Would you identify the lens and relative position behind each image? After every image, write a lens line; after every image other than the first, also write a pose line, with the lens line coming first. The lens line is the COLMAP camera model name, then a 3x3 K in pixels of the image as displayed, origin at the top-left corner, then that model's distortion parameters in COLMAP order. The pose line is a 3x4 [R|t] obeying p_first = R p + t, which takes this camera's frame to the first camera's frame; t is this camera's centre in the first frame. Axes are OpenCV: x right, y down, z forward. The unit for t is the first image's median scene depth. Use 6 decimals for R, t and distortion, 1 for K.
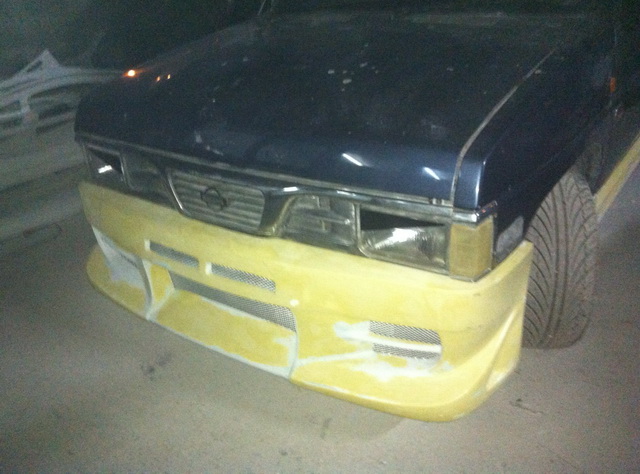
lens RADIAL K [[586.5, 0, 320.0], [0, 586.5, 237.0], [0, 0, 1]] dist [0.001129, -0.003183]
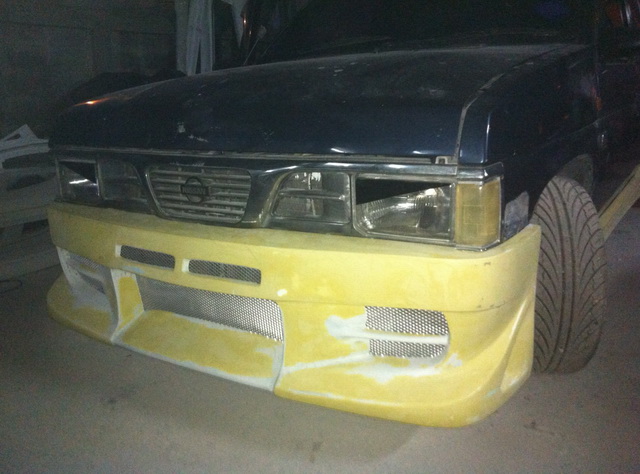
lens RADIAL K [[586.5, 0, 320.0], [0, 586.5, 237.0], [0, 0, 1]] dist [0.001129, -0.003183]
pose [[0.998864, 0.008448, 0.046907, -0.027185], [0.001669, 0.977360, -0.211576, 0.208123], [-0.047632, 0.211414, 0.976235, 0.102584]]
